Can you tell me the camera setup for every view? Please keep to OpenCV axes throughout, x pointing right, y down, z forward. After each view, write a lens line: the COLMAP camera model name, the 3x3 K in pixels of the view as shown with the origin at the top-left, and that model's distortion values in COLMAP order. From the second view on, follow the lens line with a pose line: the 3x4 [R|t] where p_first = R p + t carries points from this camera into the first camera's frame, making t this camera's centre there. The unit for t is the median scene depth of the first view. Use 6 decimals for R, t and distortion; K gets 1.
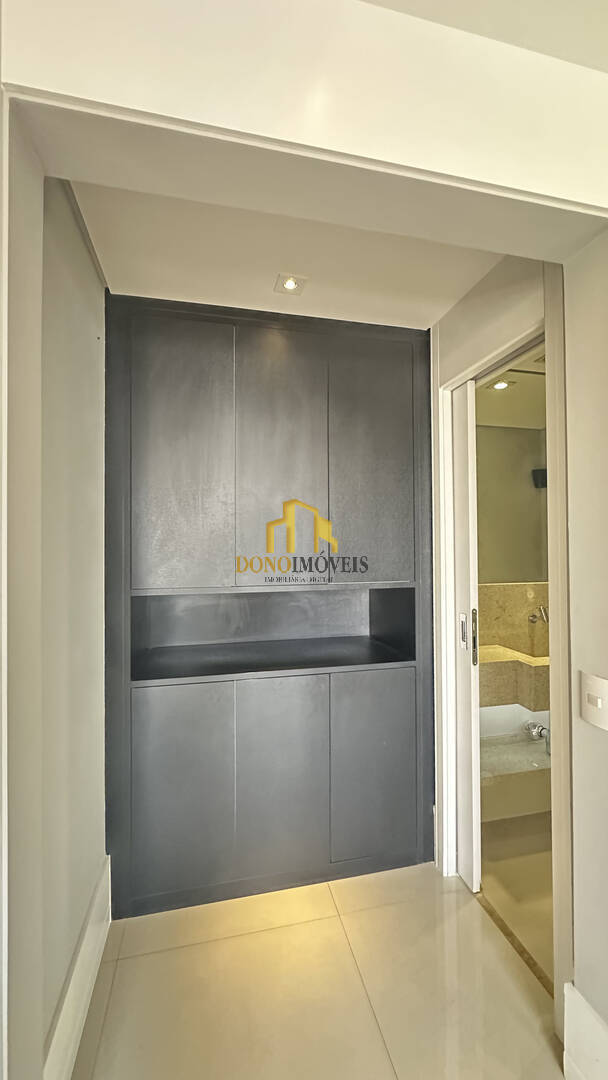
lens RADIAL K [[431.8, 0, 305.2], [0, 431.8, 538.8], [0, 0, 1]] dist [-0.002822, 0.000533]
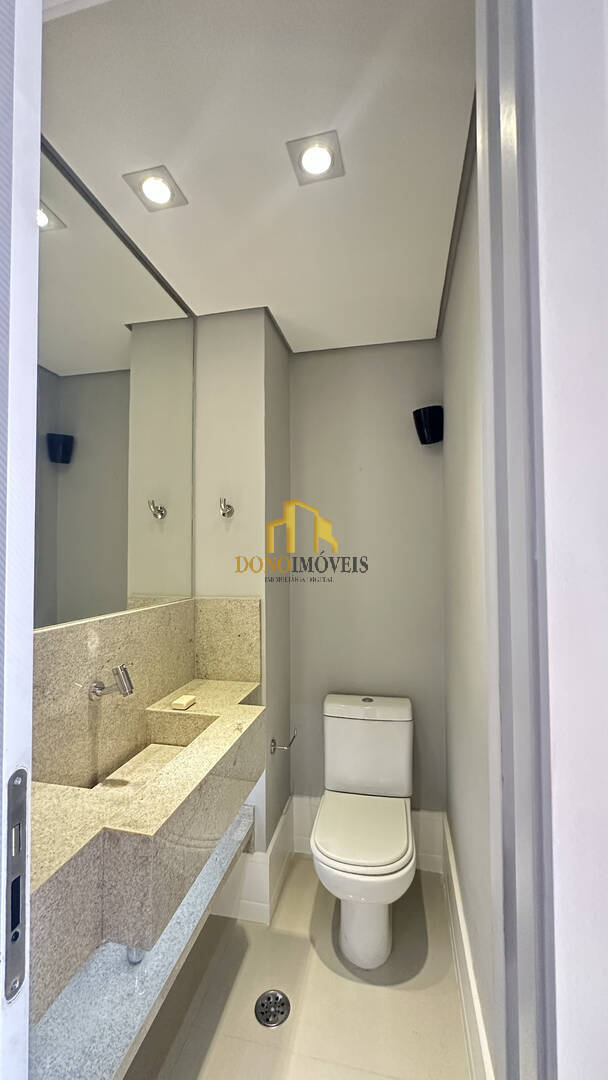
lens RADIAL K [[431.9, 0, 305.7], [0, 431.9, 539.8], [0, 0, 1]] dist [0.000016, 0.000261]
pose [[0.432507, 0.031113, 0.901094, 0.217762], [-0.009401, 0.999506, -0.029998, 0.028432], [-0.901582, 0.004503, 0.432586, 0.697700]]
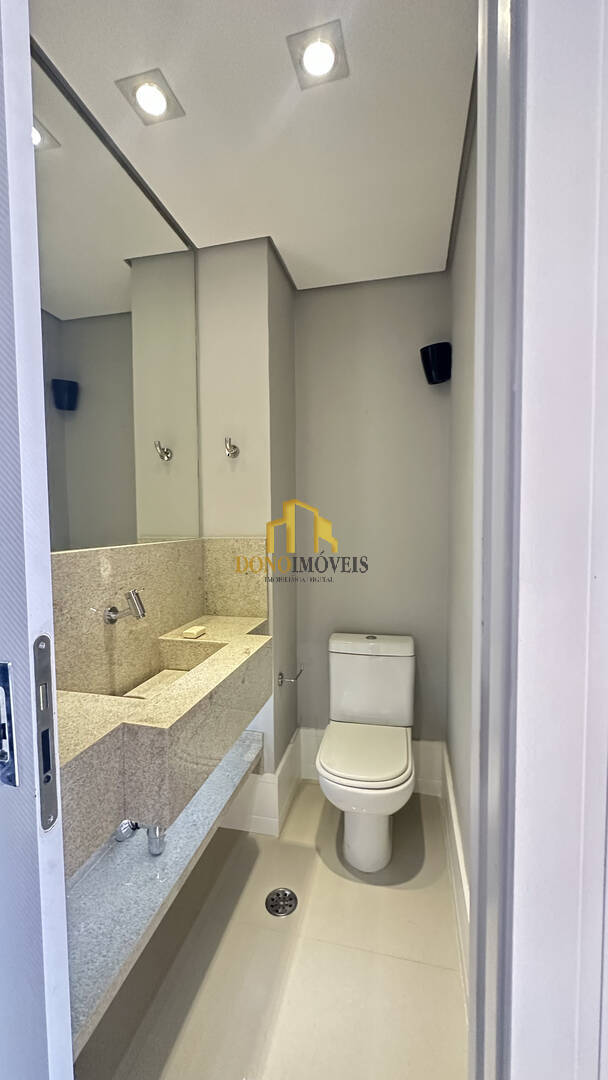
lens RADIAL K [[431.8, 0, 305.2], [0, 431.8, 538.8], [0, 0, 1]] dist [-0.002822, 0.000533]
pose [[0.450047, -0.043739, 0.891933, 0.209404], [-0.005339, 0.998650, 0.051667, 0.079047], [-0.892989, -0.028015, 0.449206, 0.686678]]
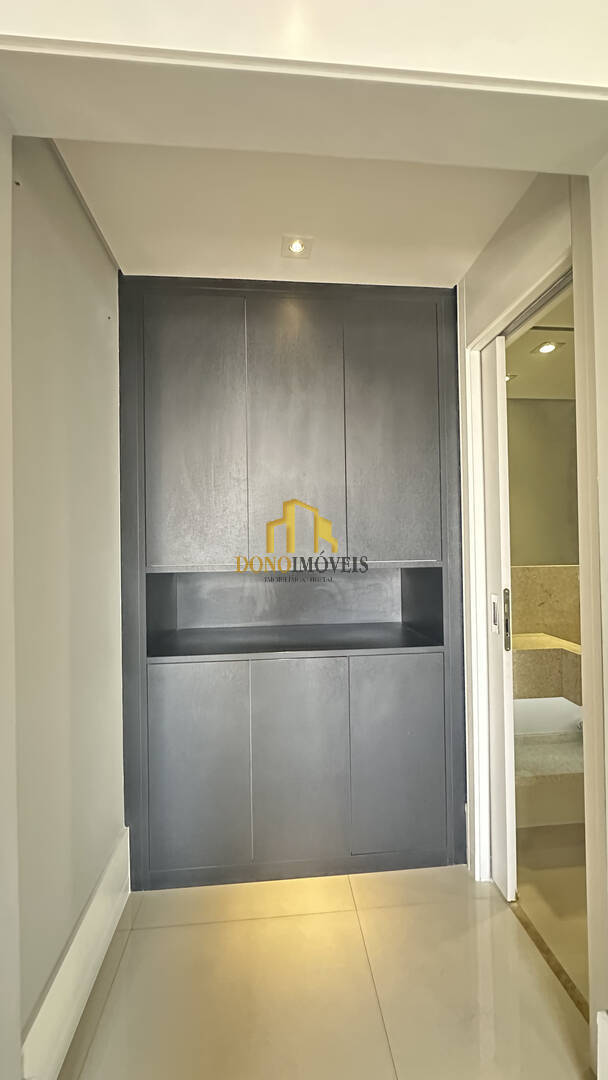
lens RADIAL K [[431.8, 0, 305.2], [0, 431.8, 538.8], [0, 0, 1]] dist [-0.002822, 0.000533]
pose [[0.990616, -0.010526, -0.136265, 0.094265], [0.011012, 0.999935, 0.002809, 0.048596], [0.136227, -0.004283, 0.990668, 0.045199]]
